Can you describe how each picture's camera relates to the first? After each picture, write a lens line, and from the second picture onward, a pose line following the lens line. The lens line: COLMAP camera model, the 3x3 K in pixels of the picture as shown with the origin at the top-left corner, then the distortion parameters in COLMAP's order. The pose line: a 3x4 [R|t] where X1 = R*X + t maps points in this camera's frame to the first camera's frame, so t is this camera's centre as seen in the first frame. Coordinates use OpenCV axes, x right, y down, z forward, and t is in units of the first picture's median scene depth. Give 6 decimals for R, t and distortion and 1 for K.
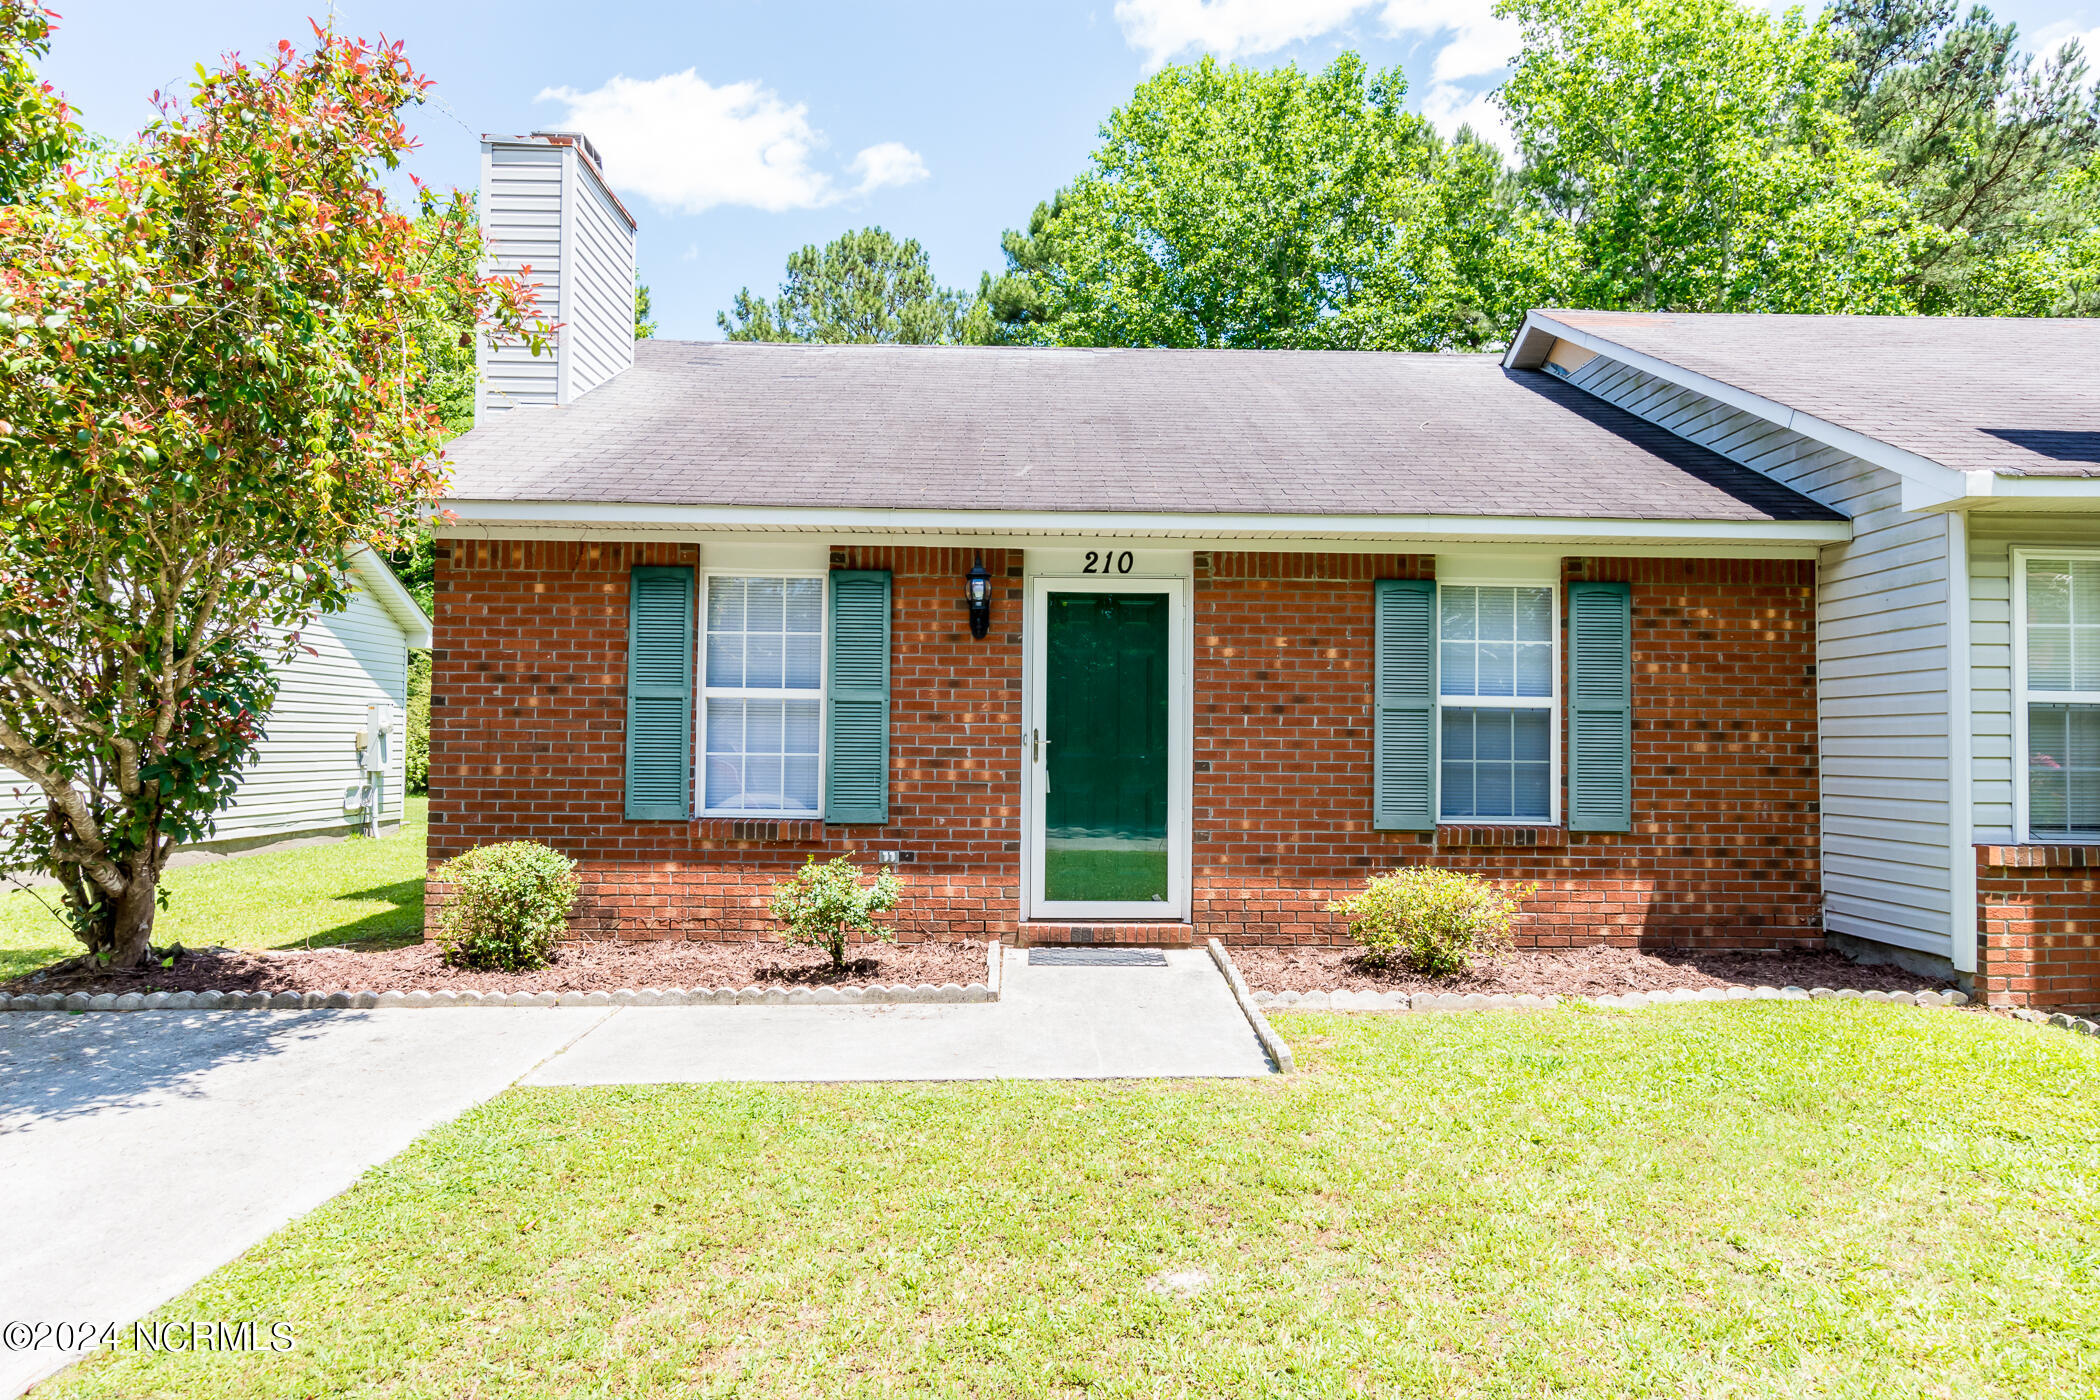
lens RADIAL K [[1260.5, 0, 1044.9], [0, 1260.5, 699.8], [0, 0, 1]] dist [0.006026, 0.002829]
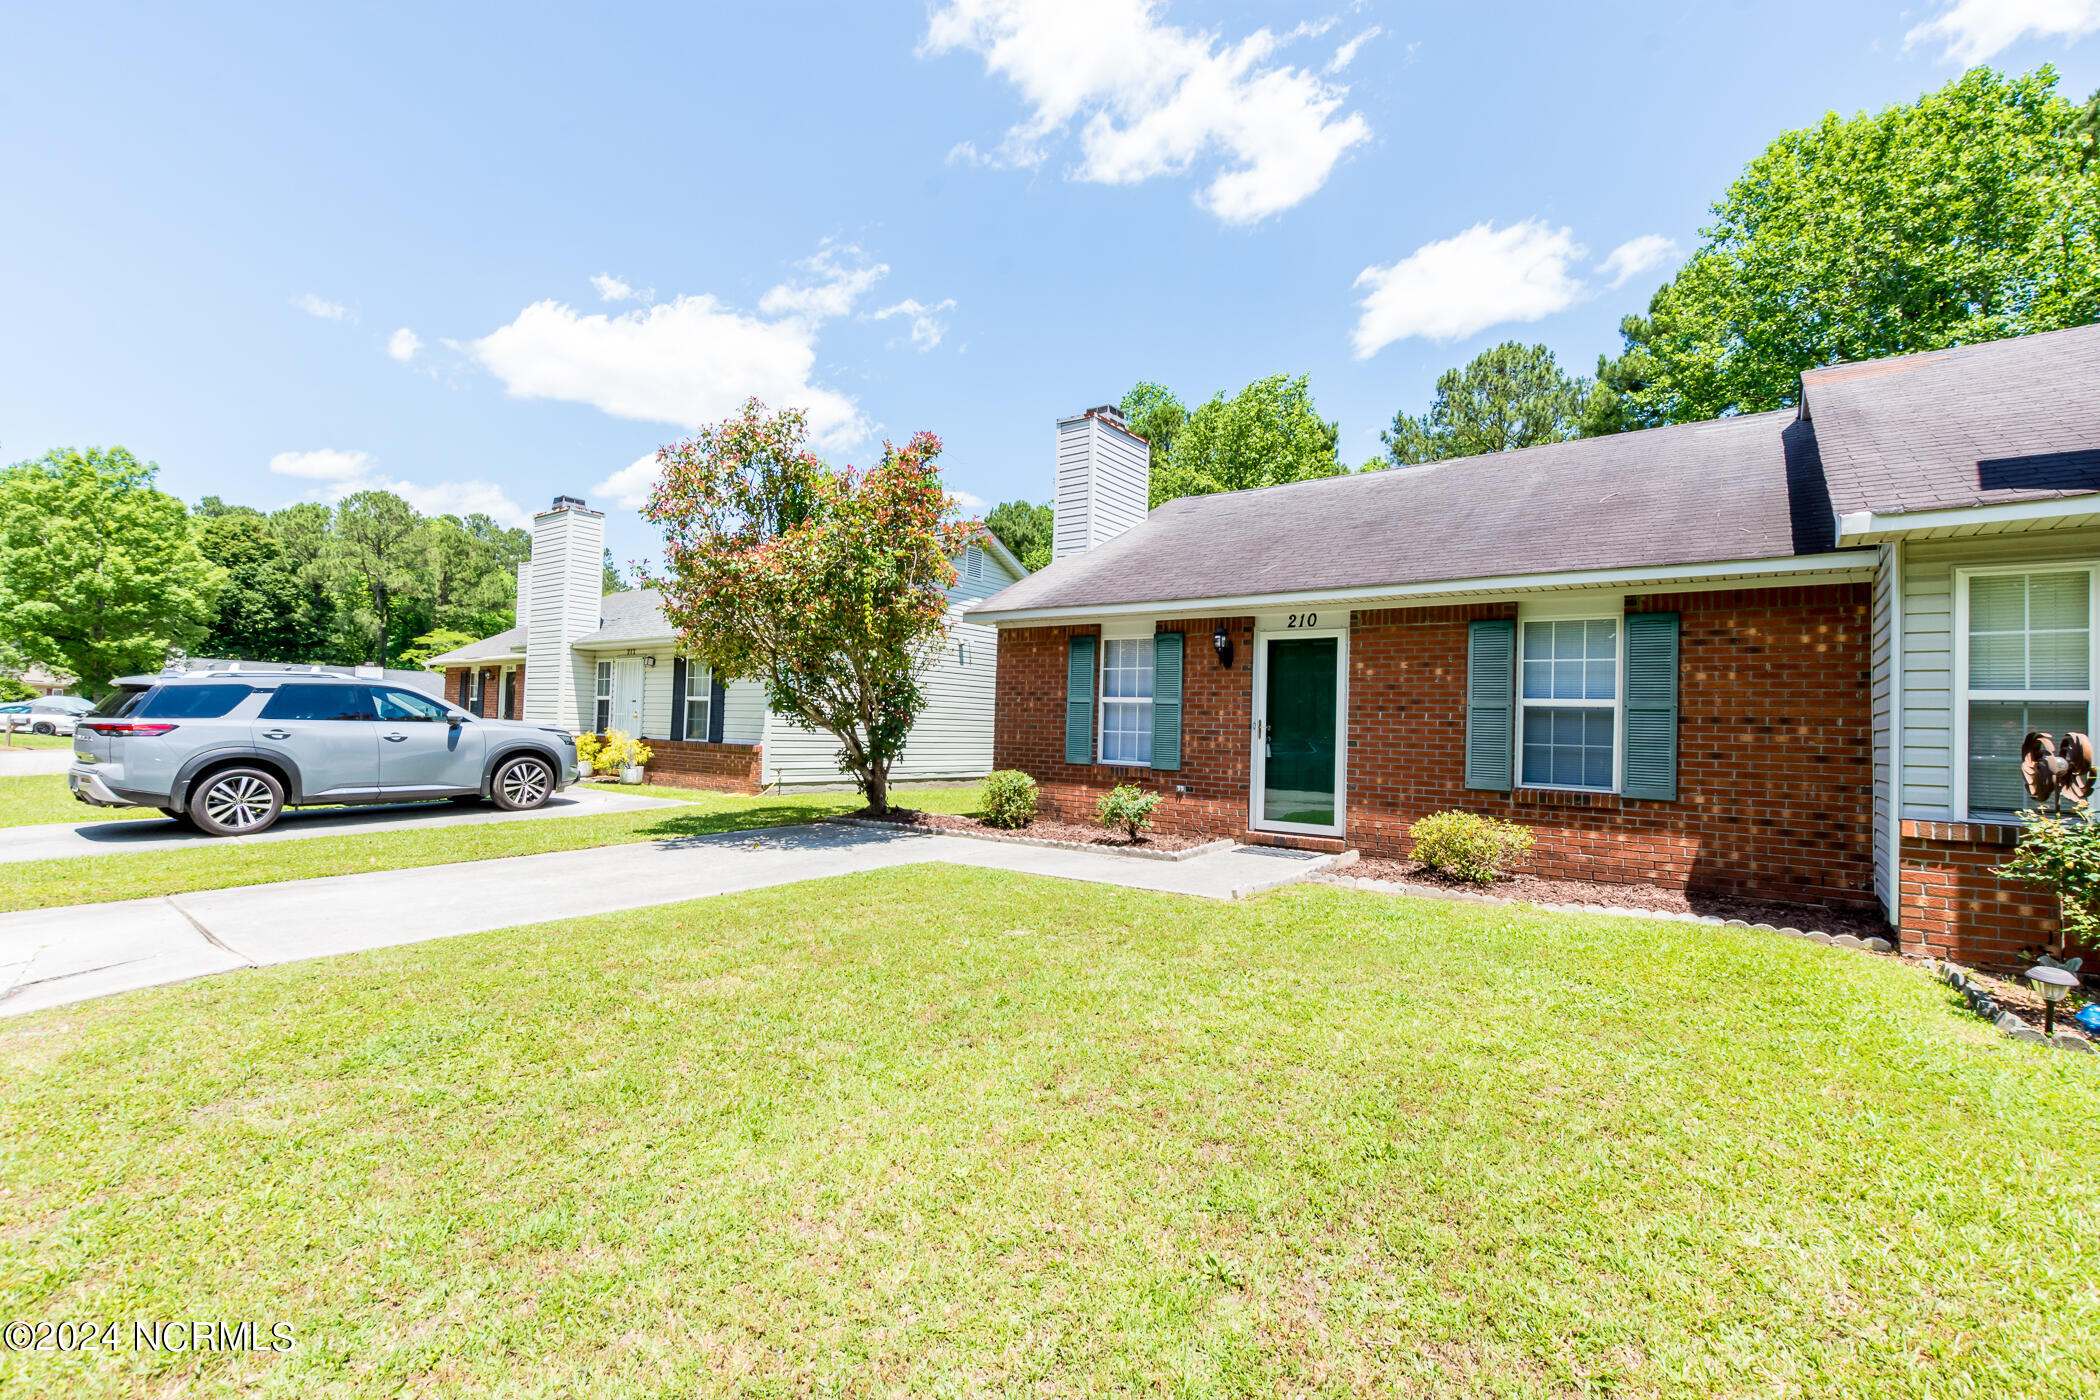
lens RADIAL K [[909.8, 0, 1044.6], [0, 909.8, 703.0], [0, 0, 1]] dist [0.009536, -0.001172]
pose [[0.779983, -0.003993, -0.625788, 0.546317], [-0.000331, 0.999977, -0.006794, 0.008970], [0.625800, 0.005507, 0.779964, -0.156387]]
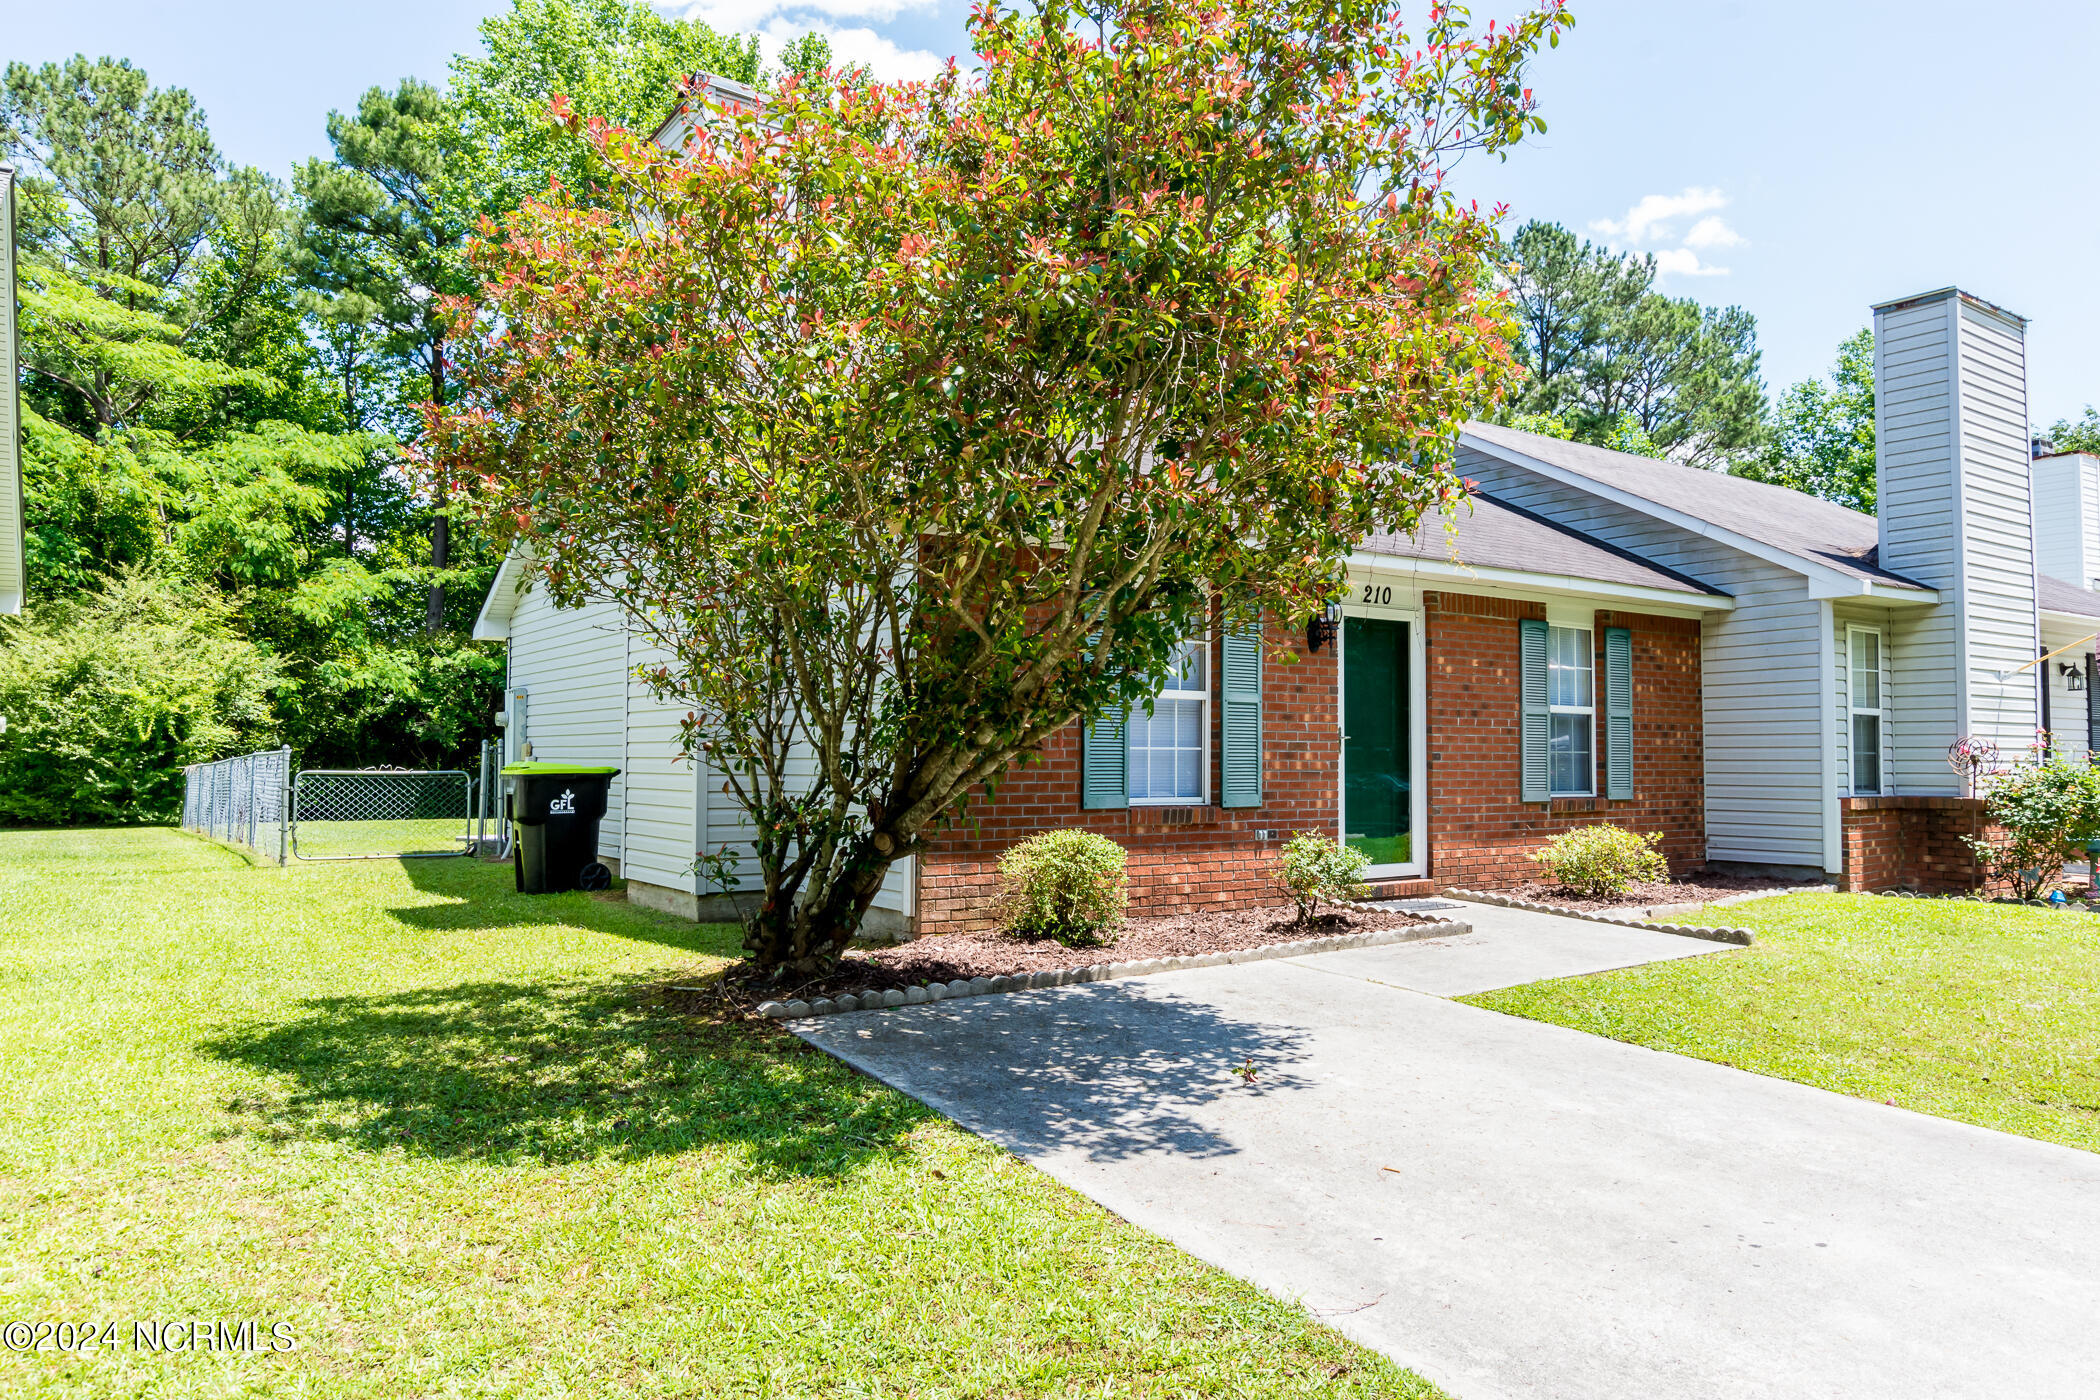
lens RADIAL K [[1387.1, 0, 1057.6], [0, 1387.1, 704.8], [0, 0, 1]] dist [0.028038, 0.005367]
pose [[0.824419, 0.014977, 0.565782, -1.005902], [-0.013810, 0.999885, -0.006345, 0.014049], [-0.565811, -0.002583, 0.824531, 0.040630]]
